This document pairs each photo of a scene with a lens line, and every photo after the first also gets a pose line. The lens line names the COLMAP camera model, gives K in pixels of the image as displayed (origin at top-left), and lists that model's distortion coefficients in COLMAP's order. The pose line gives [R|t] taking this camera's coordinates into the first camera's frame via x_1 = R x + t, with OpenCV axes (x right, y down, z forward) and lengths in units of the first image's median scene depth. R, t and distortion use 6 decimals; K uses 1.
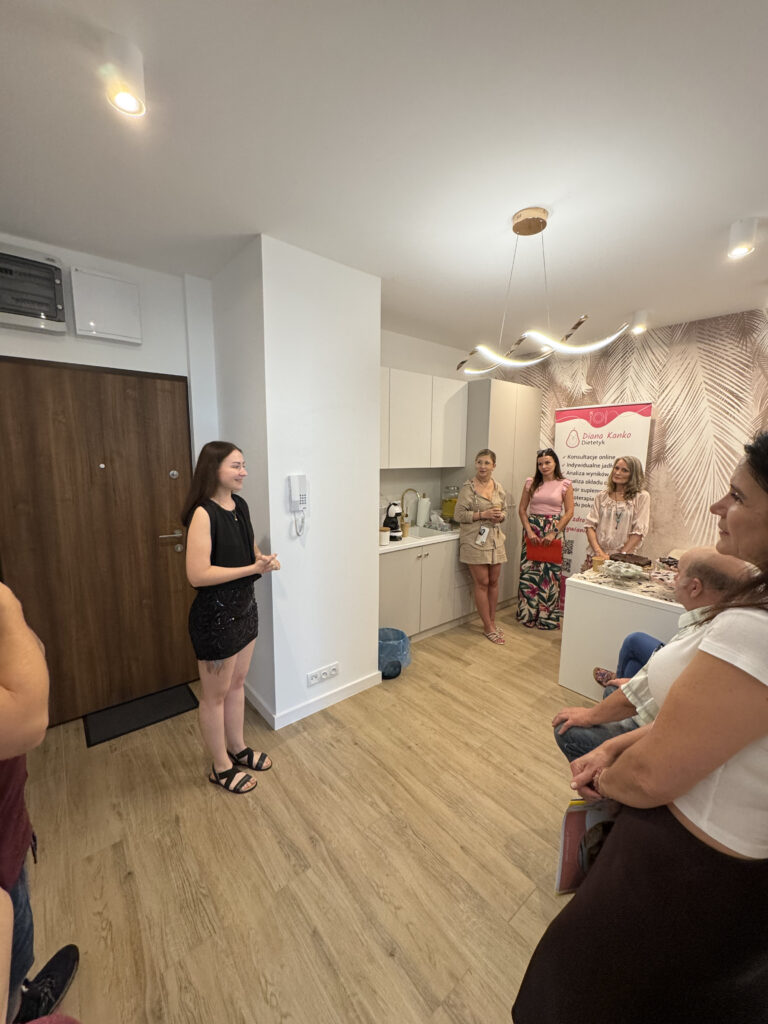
lens RADIAL K [[401.8, 0, 384.0], [0, 401.8, 510.9], [0, 0, 1]] dist [-0.011335, 0.000413]
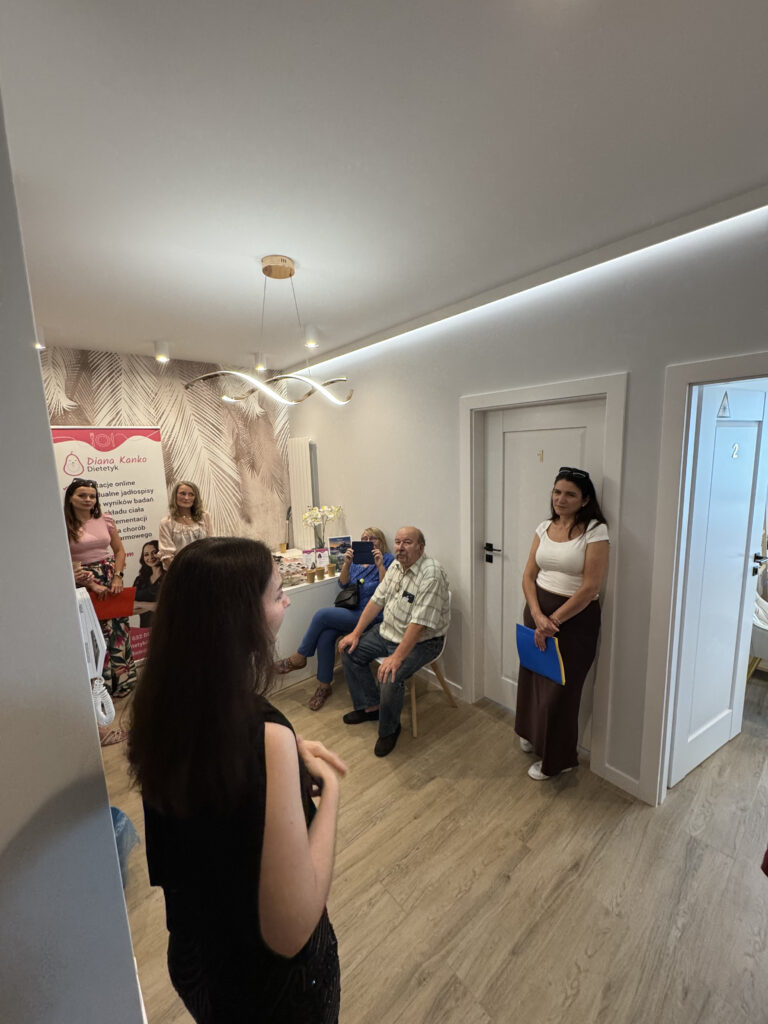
lens RADIAL K [[401.8, 0, 386.6], [0, 401.8, 510.1], [0, 0, 1]] dist [-0.011335, 0.000413]
pose [[-0.003476, -0.151324, 0.988478, -0.423383], [0.176188, 0.972928, 0.149563, -0.121202], [-0.984350, 0.174678, 0.023280, 0.451960]]
